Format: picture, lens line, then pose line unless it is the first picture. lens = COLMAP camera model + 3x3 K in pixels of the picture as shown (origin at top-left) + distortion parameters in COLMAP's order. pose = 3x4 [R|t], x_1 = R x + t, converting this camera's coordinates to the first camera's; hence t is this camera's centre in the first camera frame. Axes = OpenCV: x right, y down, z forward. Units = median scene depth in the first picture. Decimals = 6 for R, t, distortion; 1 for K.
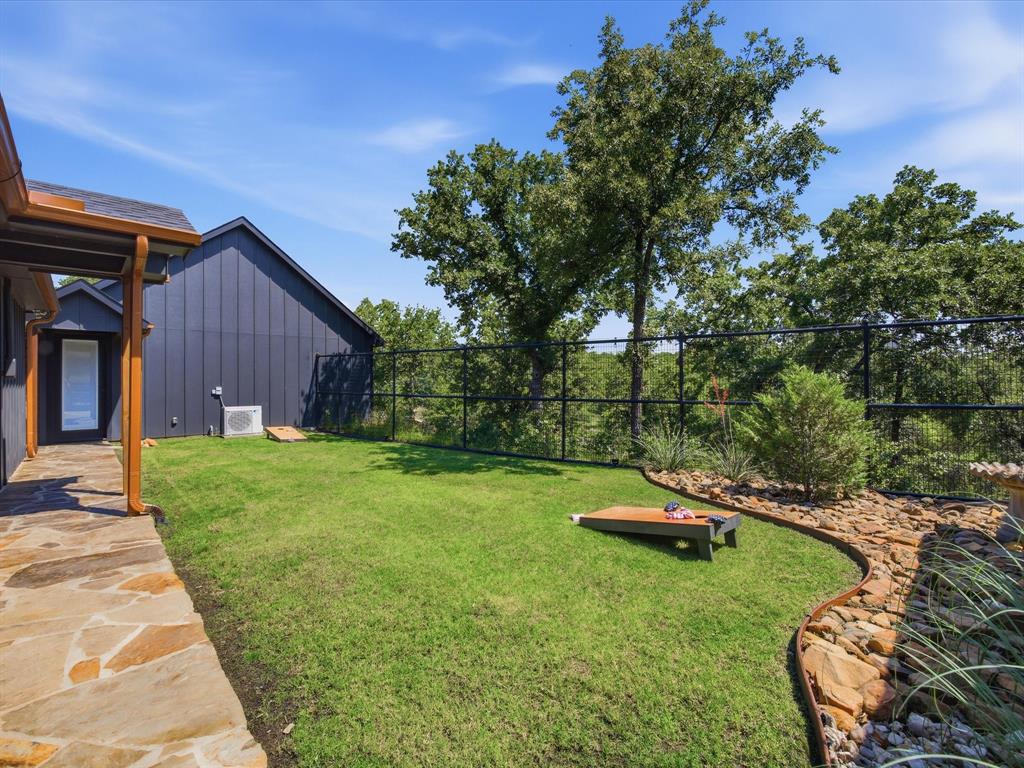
lens RADIAL K [[471.5, 0, 513.4], [0, 471.5, 381.4], [0, 0, 1]] dist [0.011861, -0.000373]
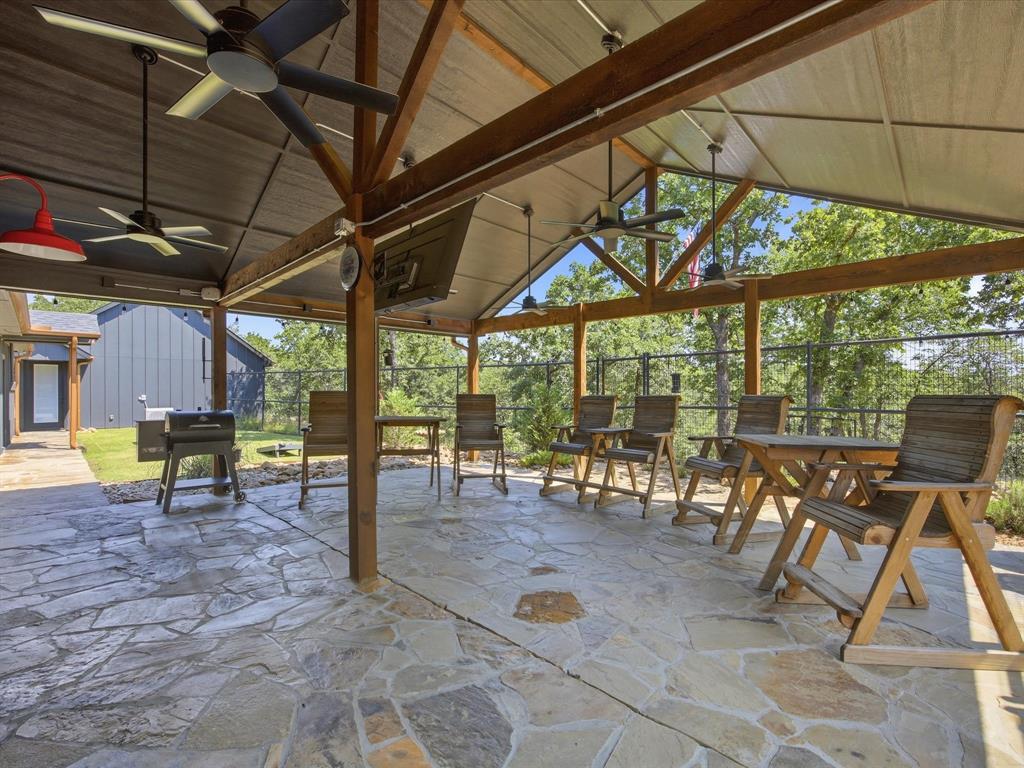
lens RADIAL K [[448.6, 0, 500.6], [0, 448.6, 388.0], [0, 0, 1]] dist [-0.000308, 0.000037]
pose [[0.998261, -0.004348, 0.058790, 0.517042], [0.004264, 0.999990, 0.001559, -0.009581], [-0.058796, -0.001306, 0.998269, -0.585502]]
